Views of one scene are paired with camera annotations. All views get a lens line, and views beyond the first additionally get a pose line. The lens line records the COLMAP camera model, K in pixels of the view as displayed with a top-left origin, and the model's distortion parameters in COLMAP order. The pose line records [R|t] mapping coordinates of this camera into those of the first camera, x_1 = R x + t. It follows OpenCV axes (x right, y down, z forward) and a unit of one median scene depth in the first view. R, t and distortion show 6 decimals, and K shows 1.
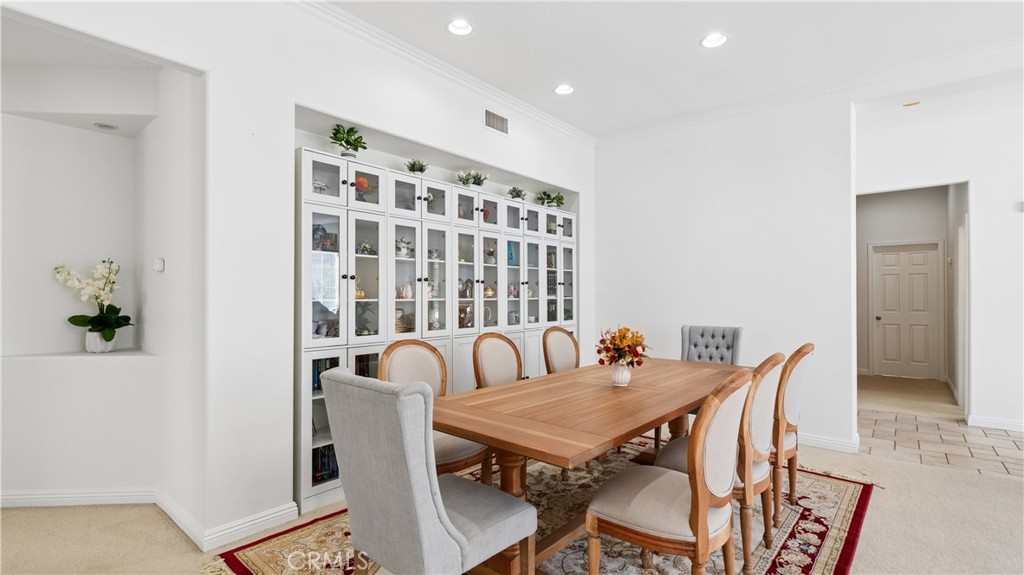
lens RADIAL K [[470.4, 0, 514.4], [0, 470.4, 290.9], [0, 0, 1]] dist [-0.005655, 0.001290]
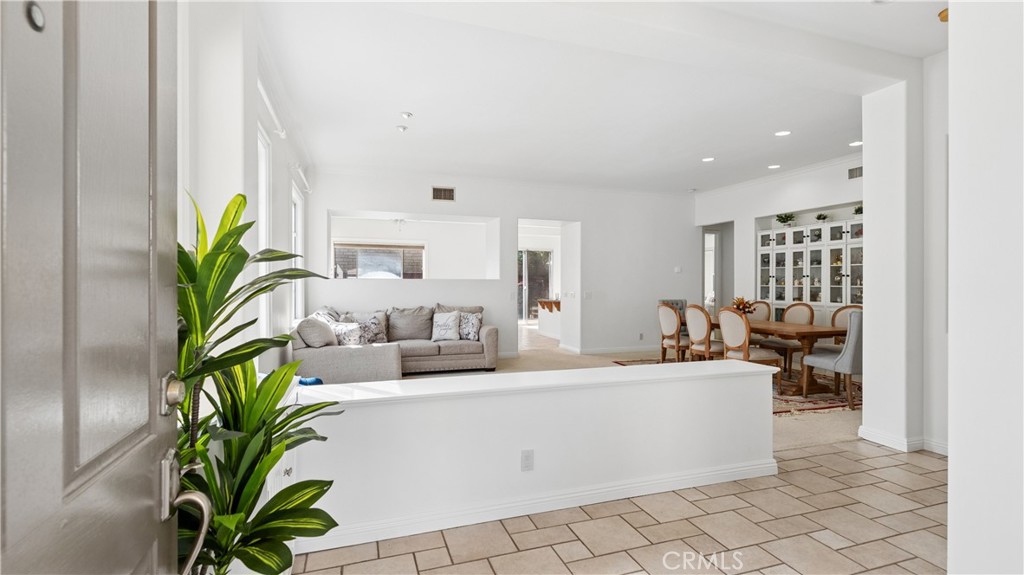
lens RADIAL K [[470.4, 0, 509.4], [0, 470.4, 286.0], [0, 0, 1]] dist [-0.005655, 0.001290]
pose [[-0.533020, 0.005228, -0.846086, 2.244855], [0.005755, 0.999980, 0.002554, 0.005453], [0.846083, -0.003508, -0.533040, 1.009517]]
